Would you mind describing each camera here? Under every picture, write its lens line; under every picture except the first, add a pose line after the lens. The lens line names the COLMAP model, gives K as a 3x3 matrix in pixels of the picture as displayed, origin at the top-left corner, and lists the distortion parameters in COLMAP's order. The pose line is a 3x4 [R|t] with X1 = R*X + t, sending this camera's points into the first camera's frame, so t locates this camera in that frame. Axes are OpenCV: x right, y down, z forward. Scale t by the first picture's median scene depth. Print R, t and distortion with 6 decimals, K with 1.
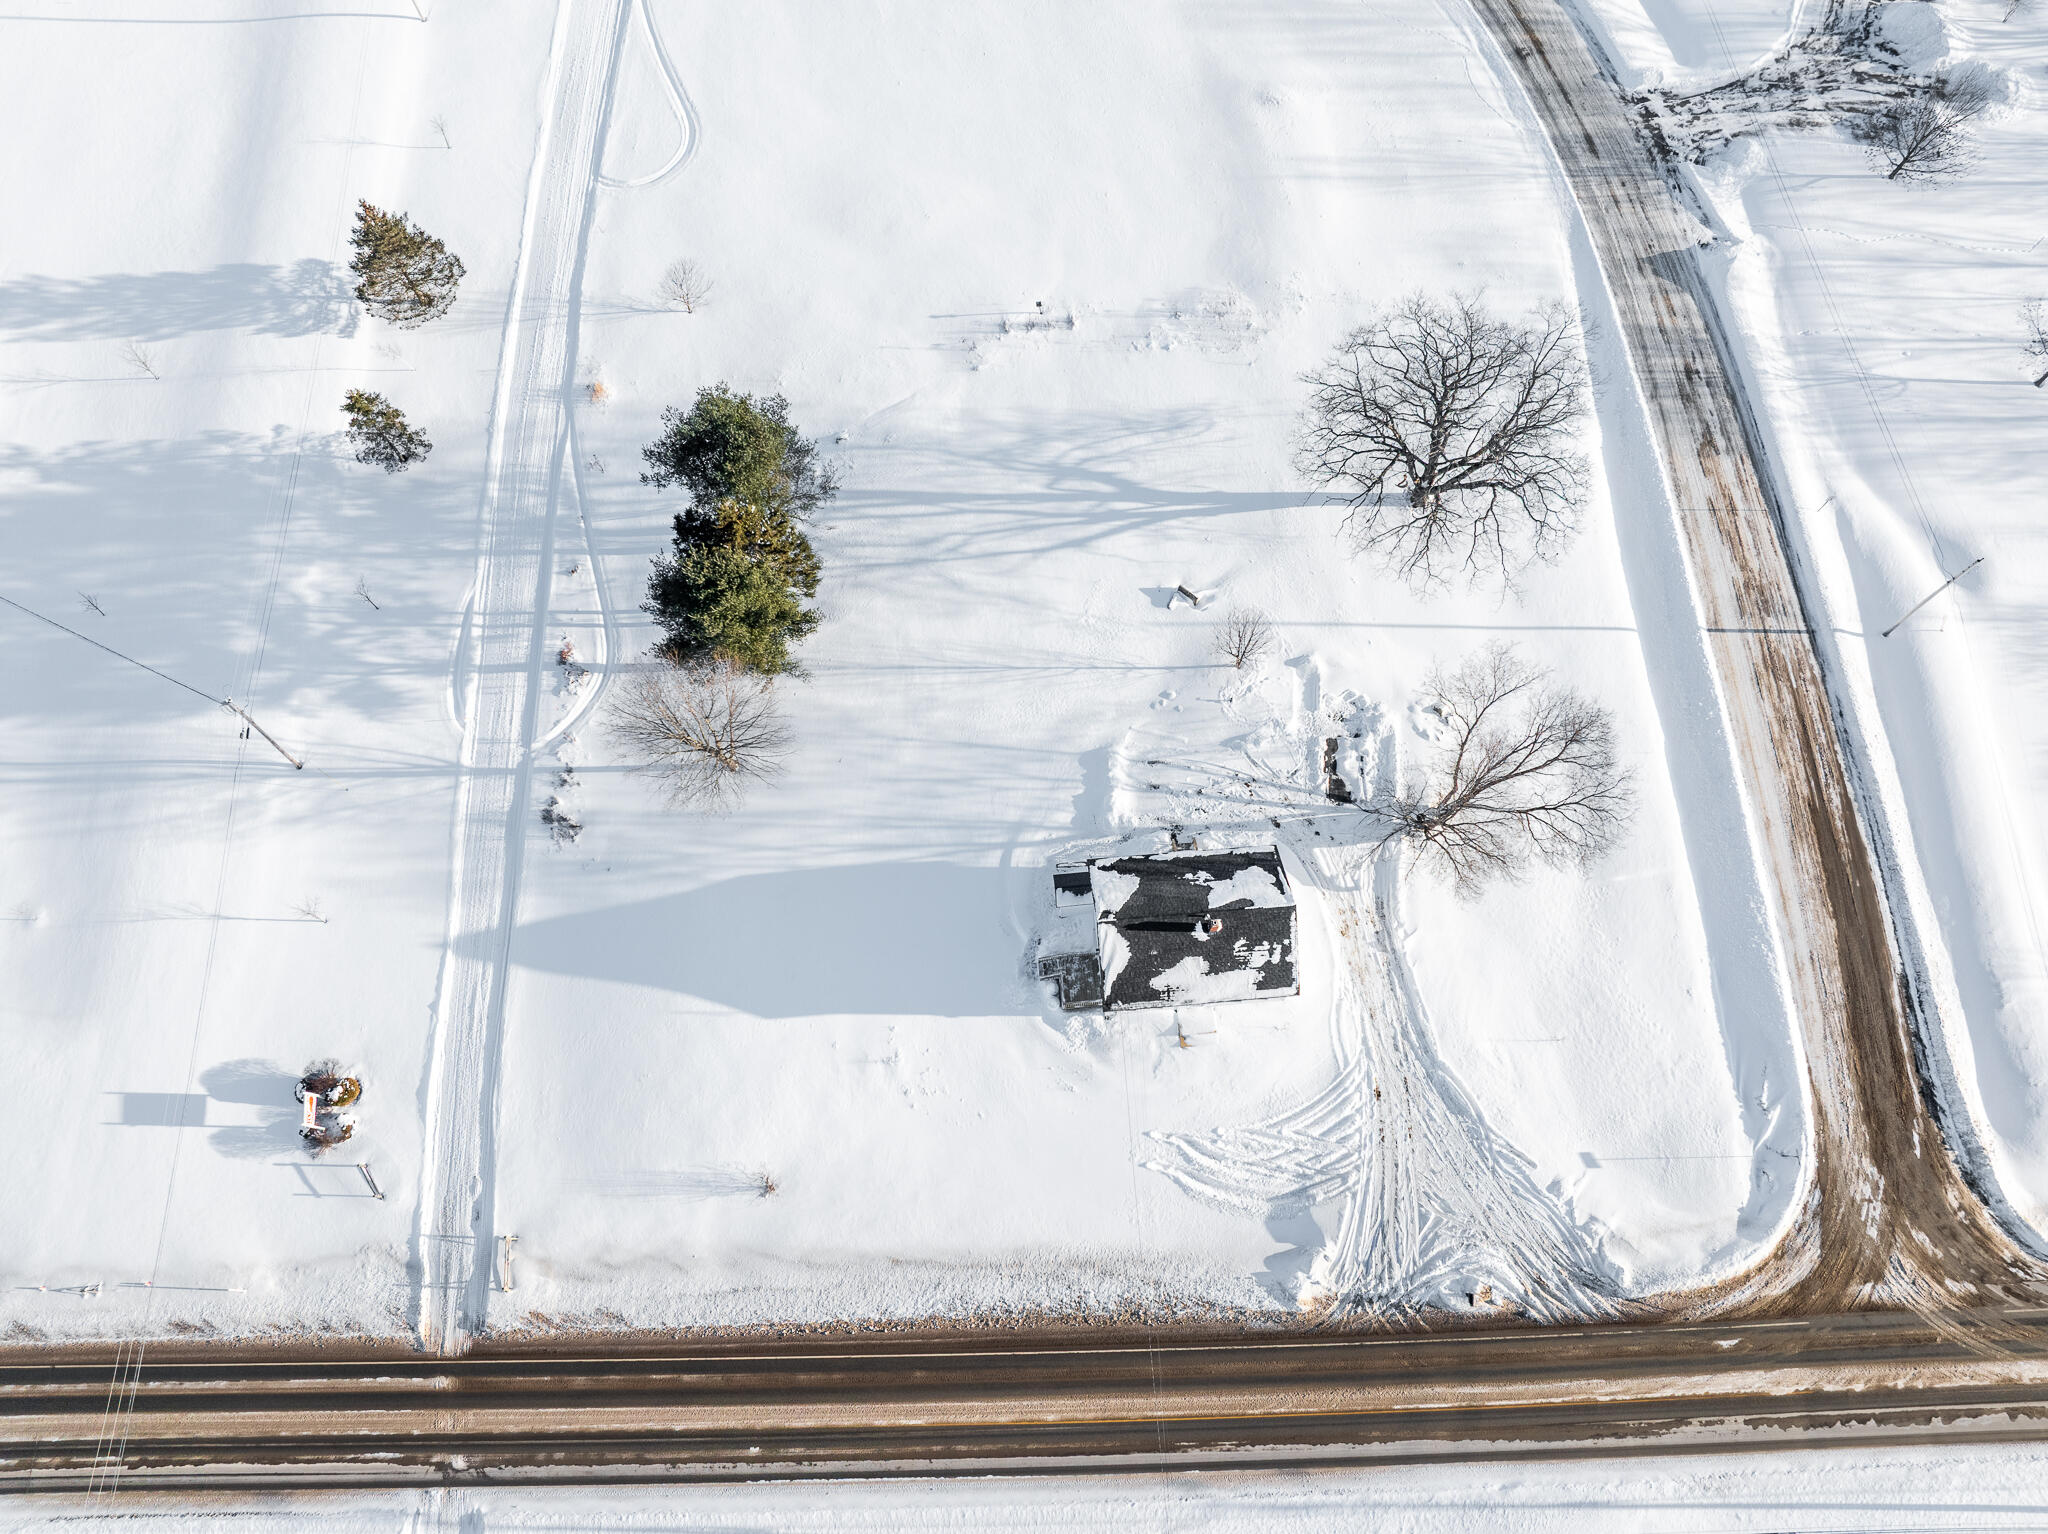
lens RADIAL K [[1499.4, 0, 1024.4], [0, 1499.4, 736.1], [0, 0, 1]] dist [-0.038519, 0.002083]
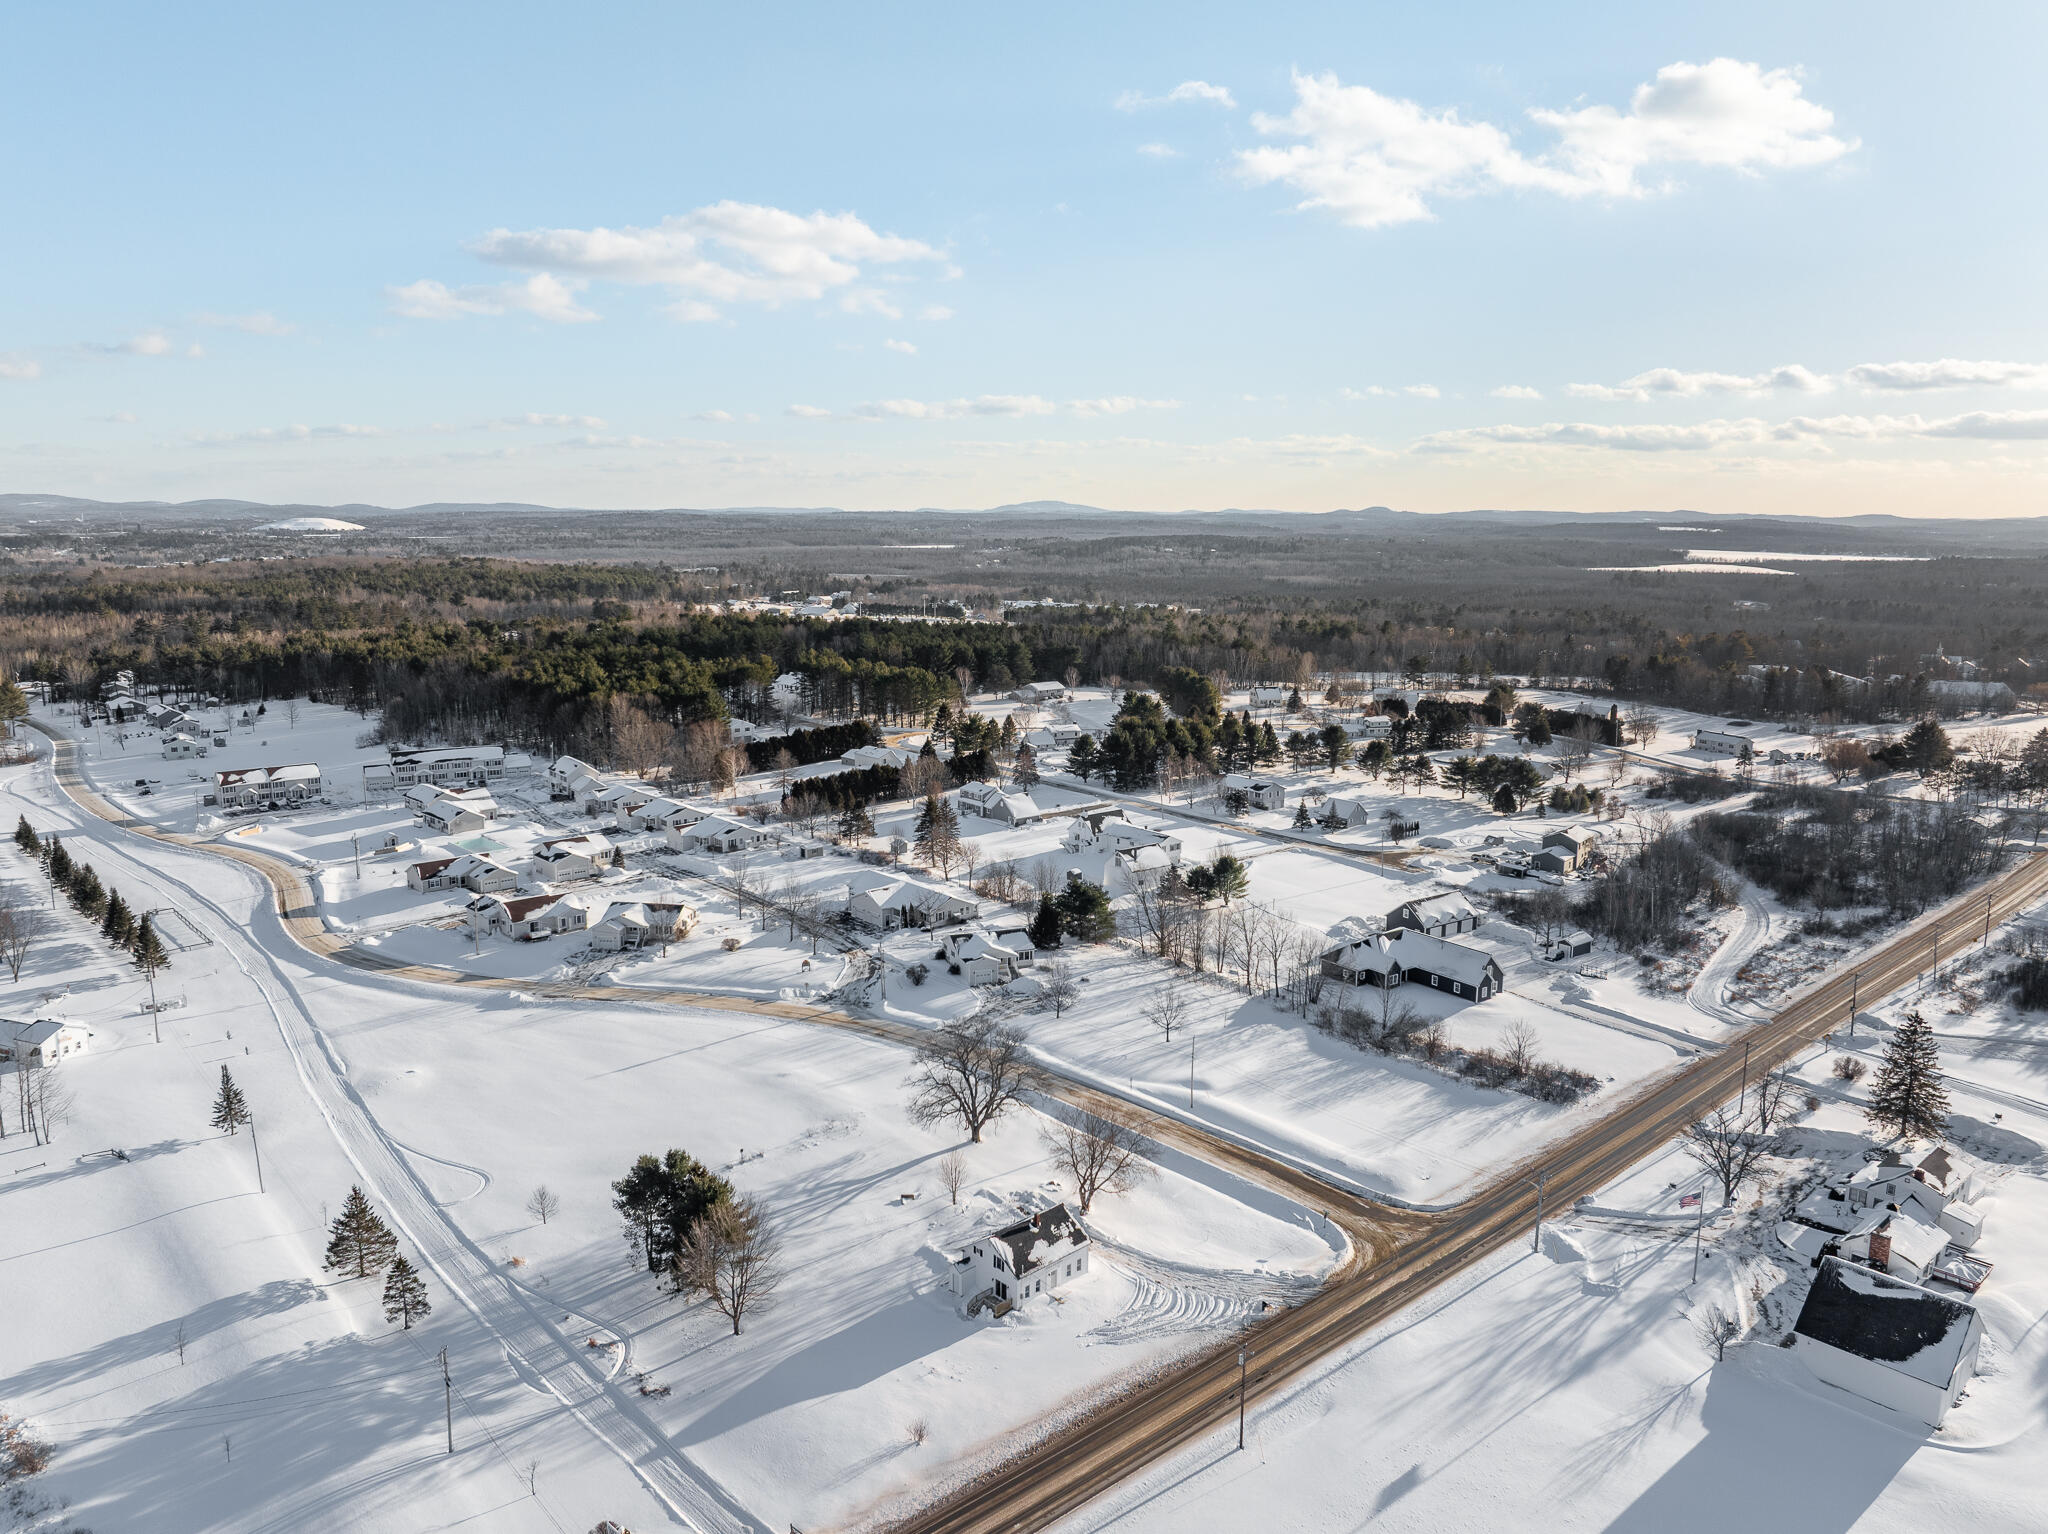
lens RADIAL K [[1461.8, 0, 1024.0], [0, 1461.8, 767.0], [0, 0, 1]] dist [-0.033105, -0.004353]
pose [[0.766561, -0.101942, 0.634029, -0.965965], [0.595842, 0.481121, -0.643035, 0.994252], [-0.239493, 0.870707, 0.429549, -0.280870]]
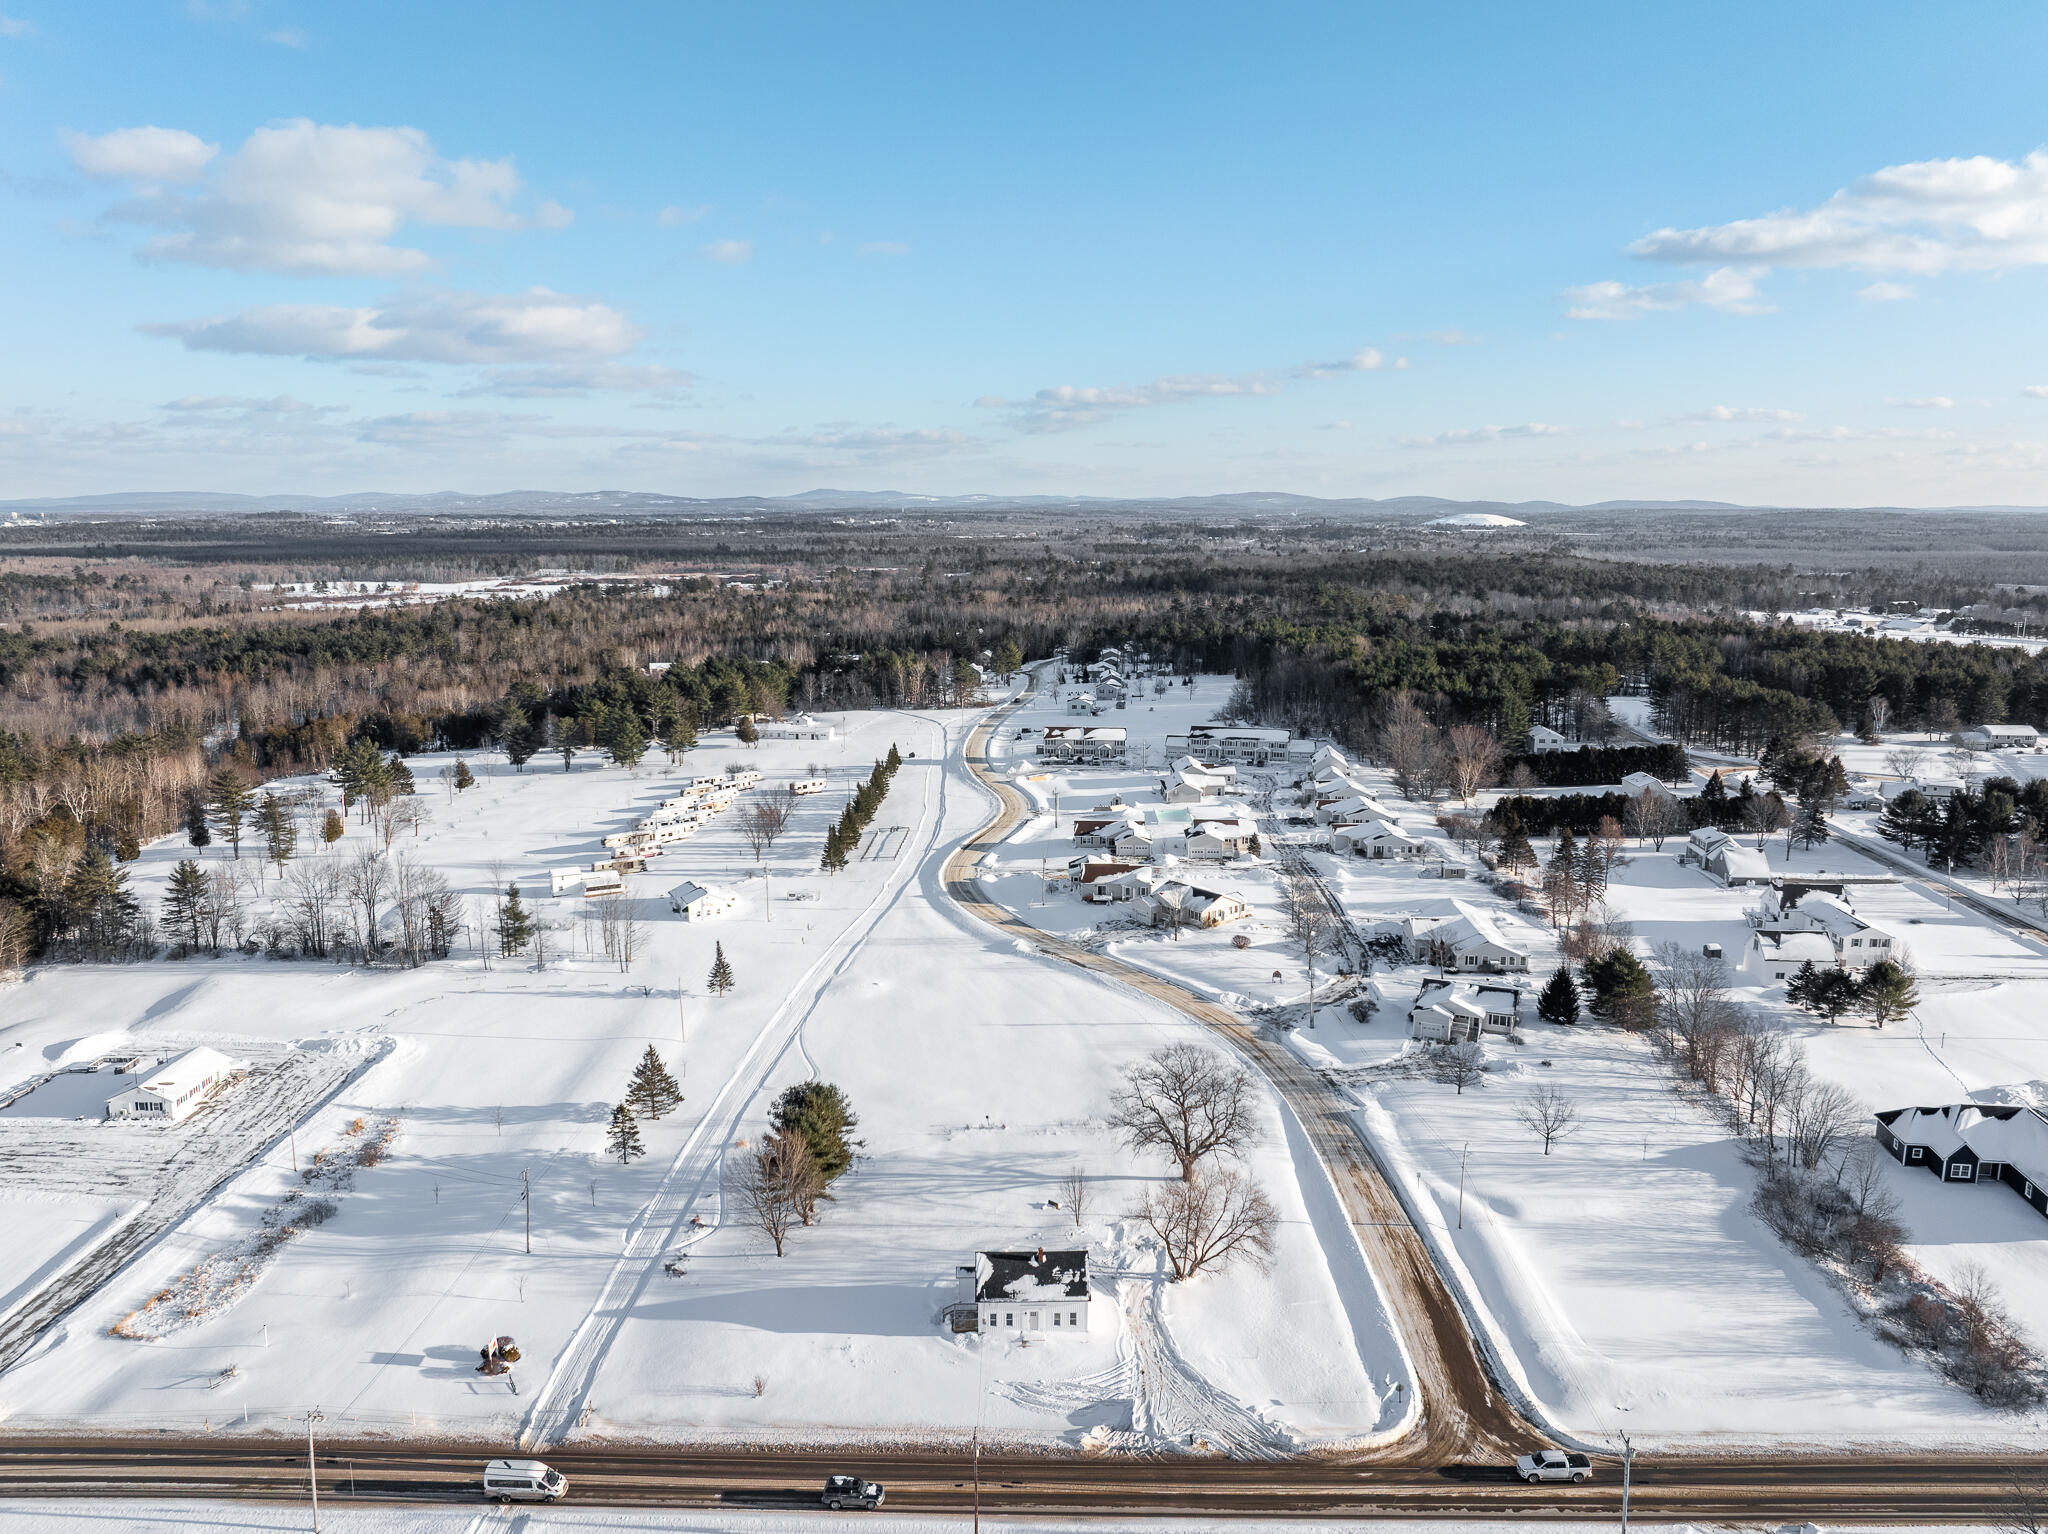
lens RADIAL K [[1475.1, 0, 1024.0], [0, 1475.1, 767.0], [0, 0, 1]] dist [-0.020662, -0.030776]
pose [[0.997830, 0.016761, -0.063668, 0.200713], [-0.063151, 0.517114, -0.853584, 1.270858], [0.018617, 0.855752, 0.517051, -0.380890]]
